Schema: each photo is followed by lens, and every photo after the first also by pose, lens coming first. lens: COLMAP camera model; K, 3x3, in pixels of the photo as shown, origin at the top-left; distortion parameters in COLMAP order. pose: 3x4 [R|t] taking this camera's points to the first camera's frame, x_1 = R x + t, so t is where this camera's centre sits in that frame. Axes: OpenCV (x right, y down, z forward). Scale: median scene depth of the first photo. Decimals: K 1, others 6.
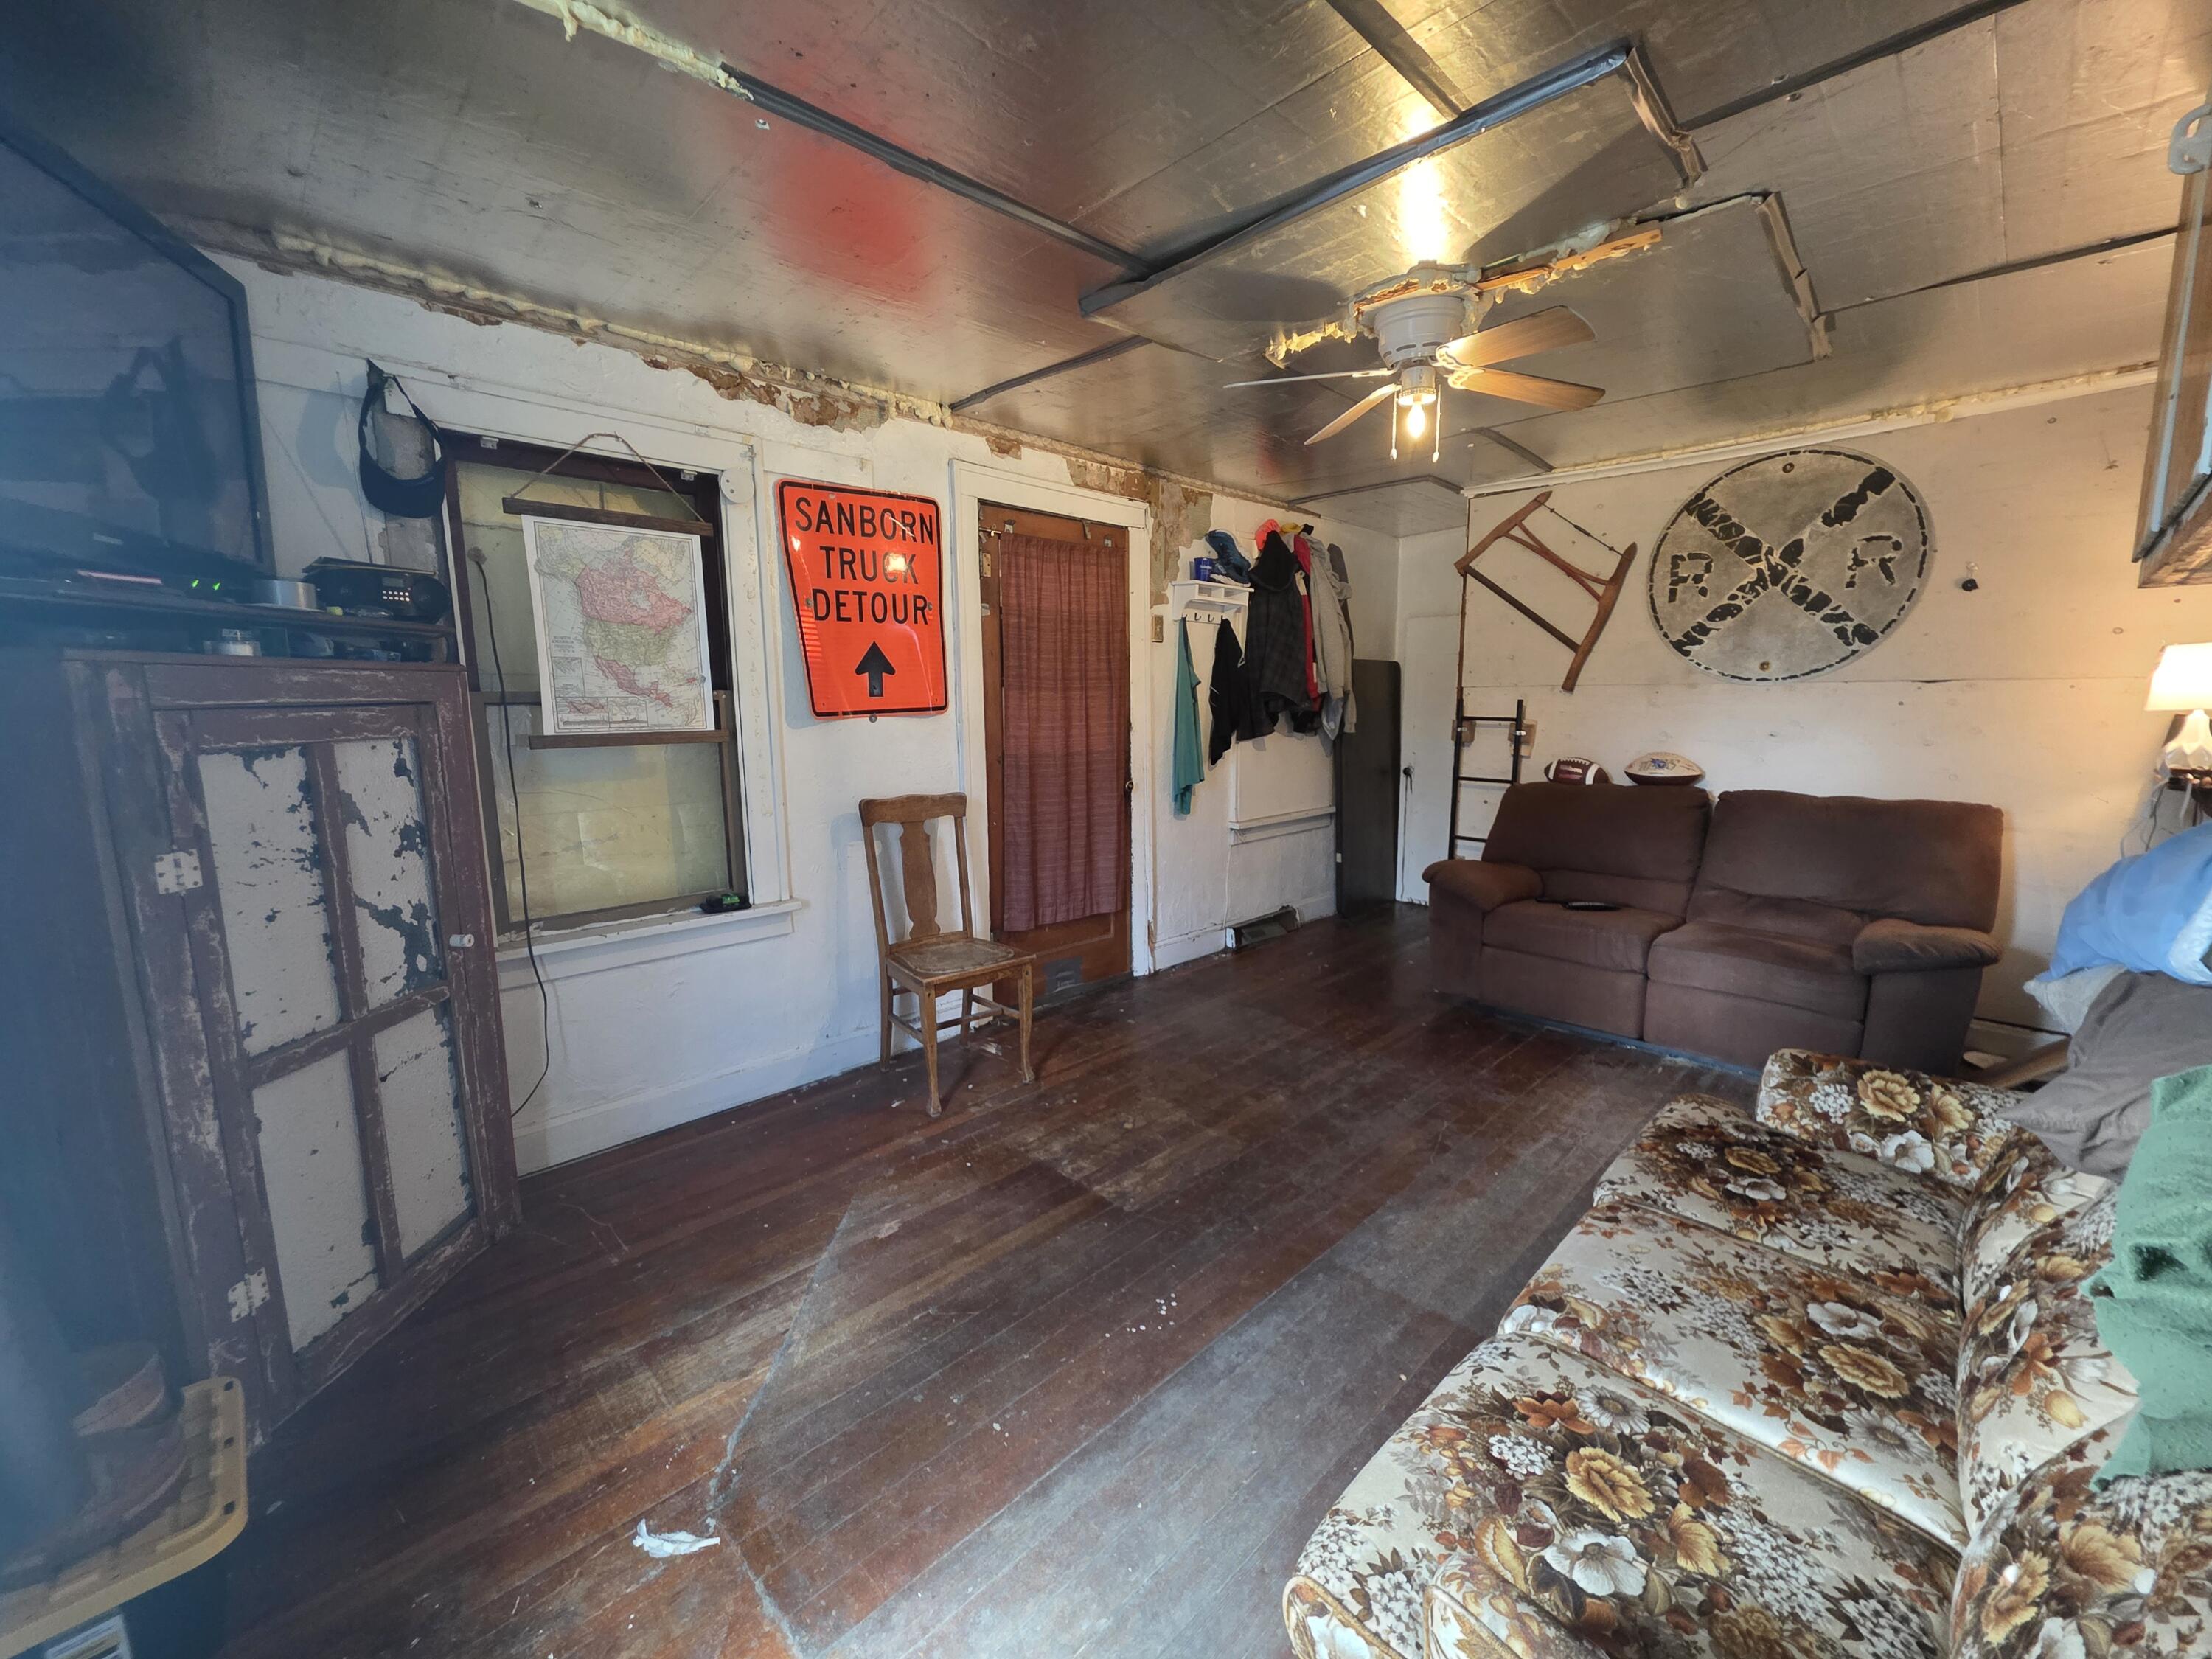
lens RADIAL K [[891.0, 0, 1100.3], [0, 891.0, 827.0], [0, 0, 1]] dist [-0.000242, -0.000081]
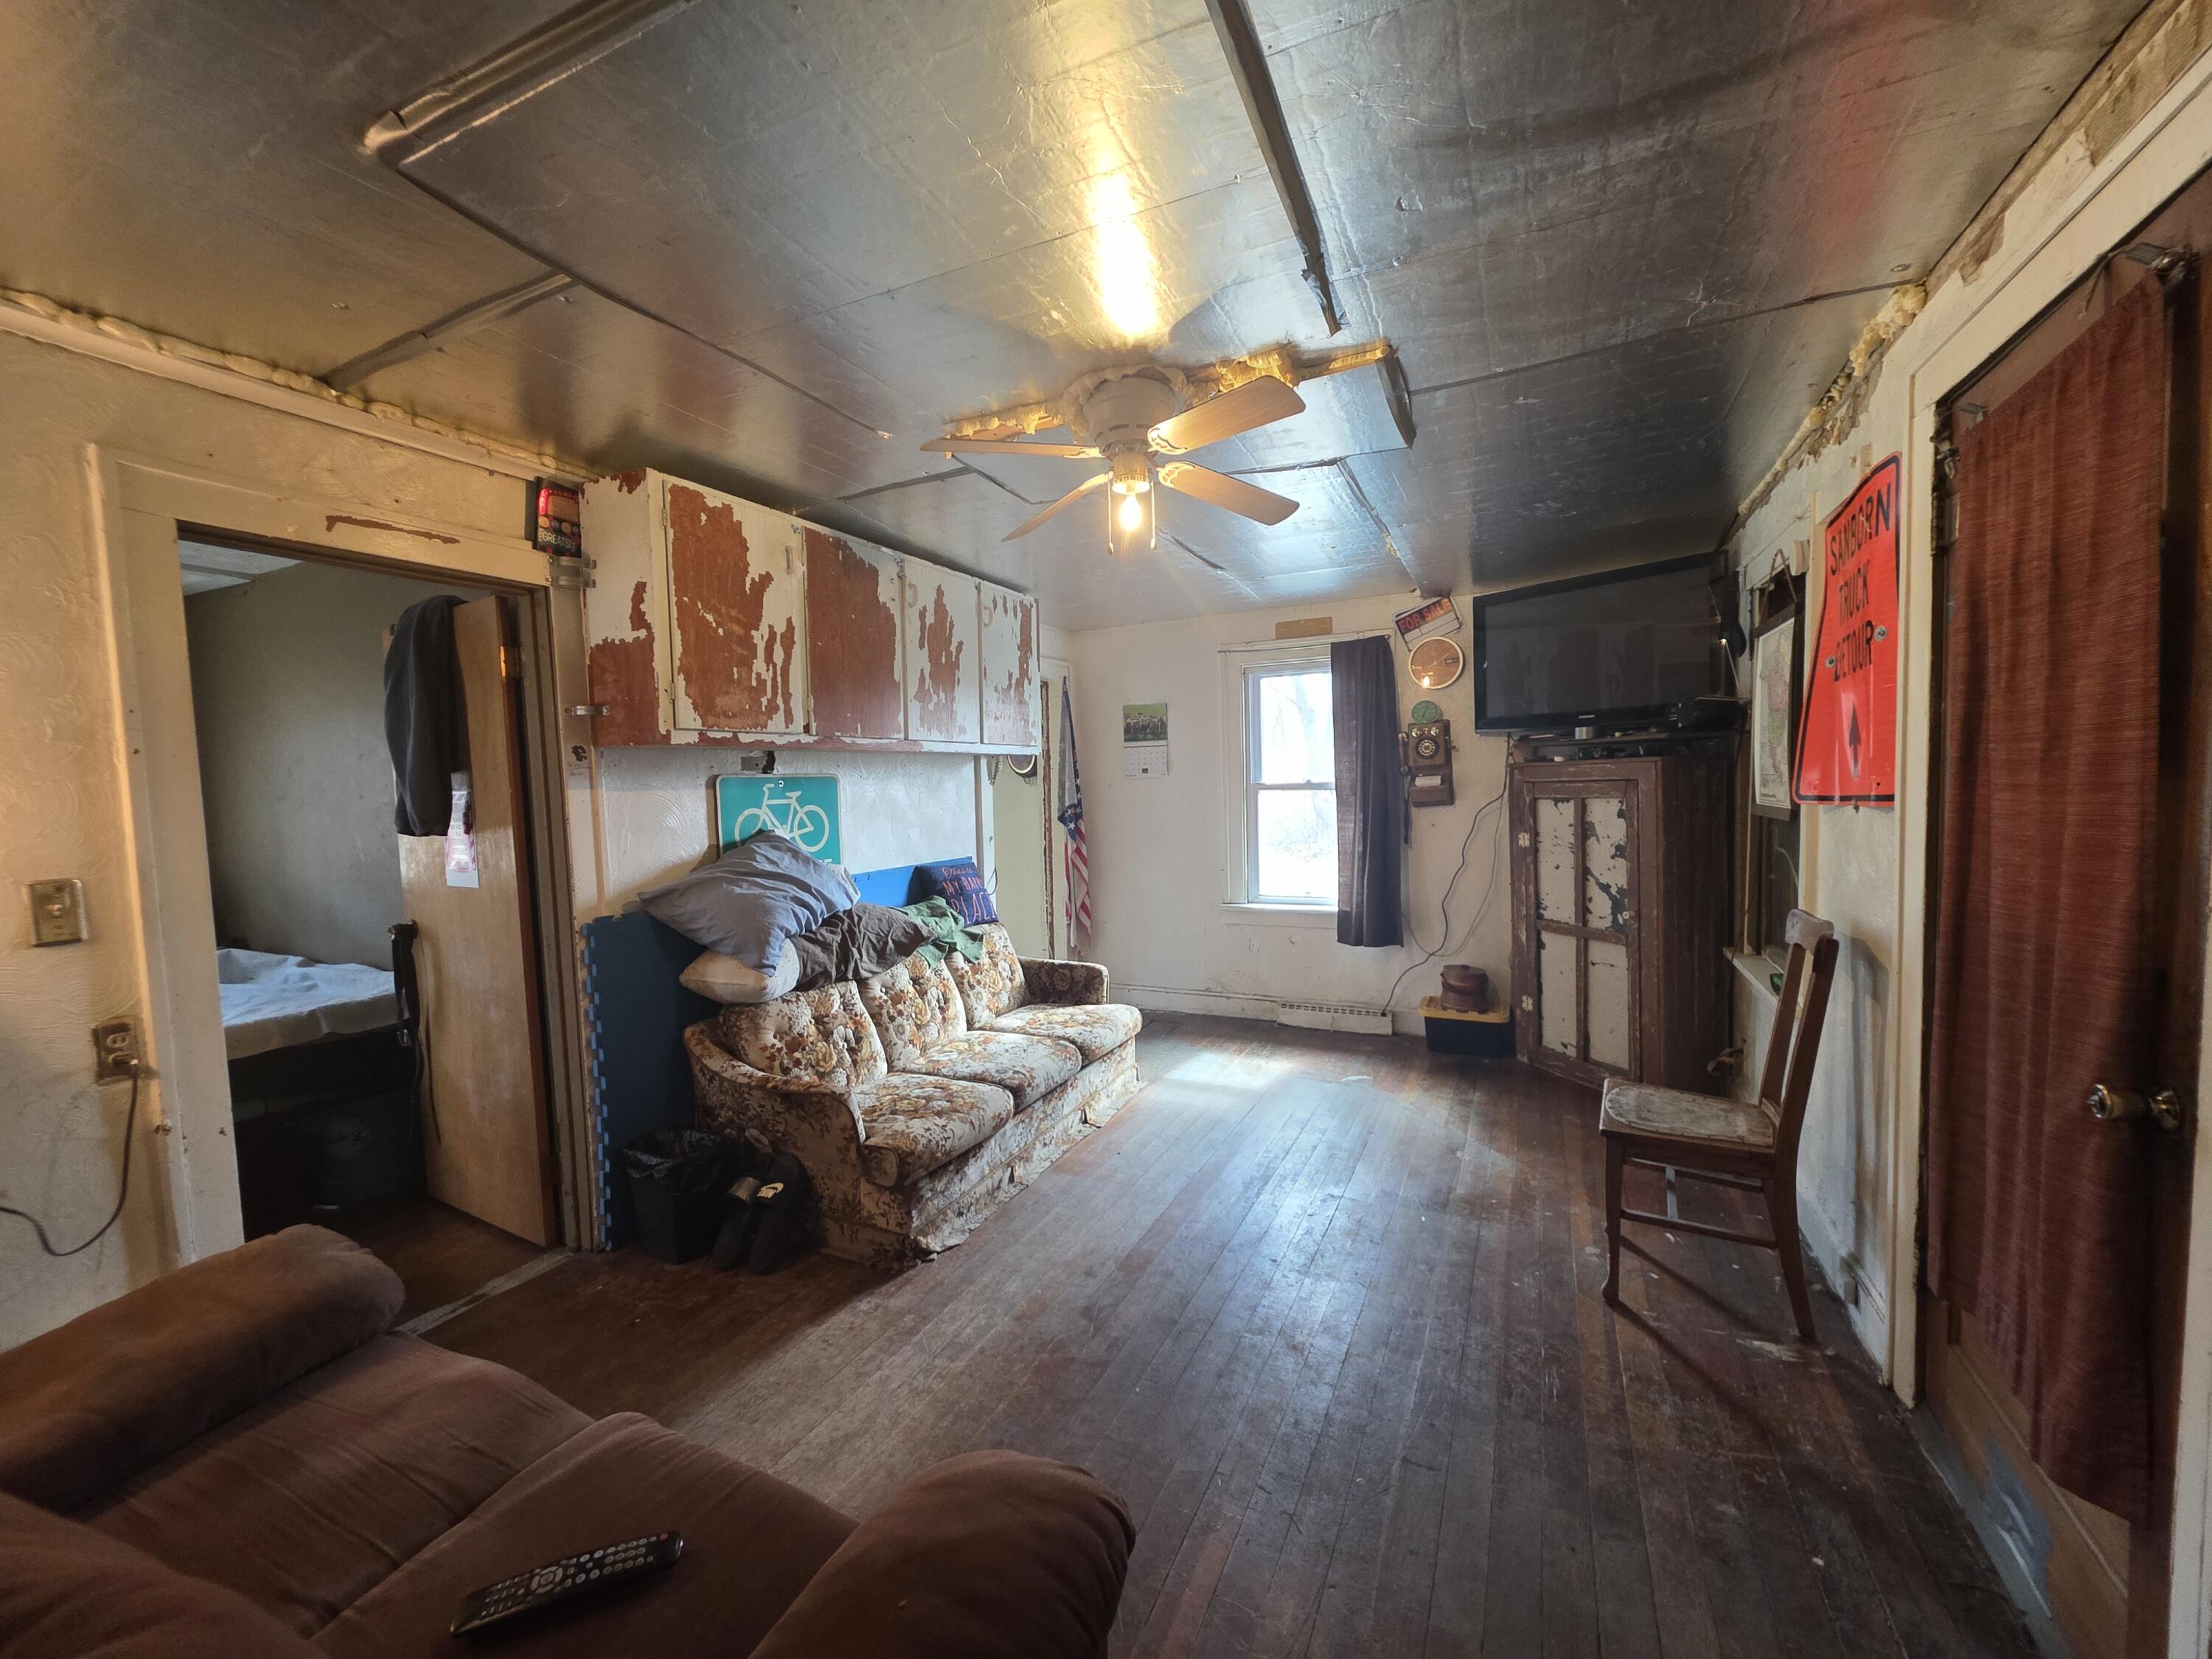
lens RADIAL K [[891.0, 0, 1119.3], [0, 891.0, 832.6], [0, 0, 1]] dist [-0.000242, -0.000081]
pose [[-0.936315, 0.052960, -0.347144, 0.906748], [-0.016166, 0.981013, 0.193265, -0.390477], [0.350788, 0.186569, -0.917682, 2.464685]]
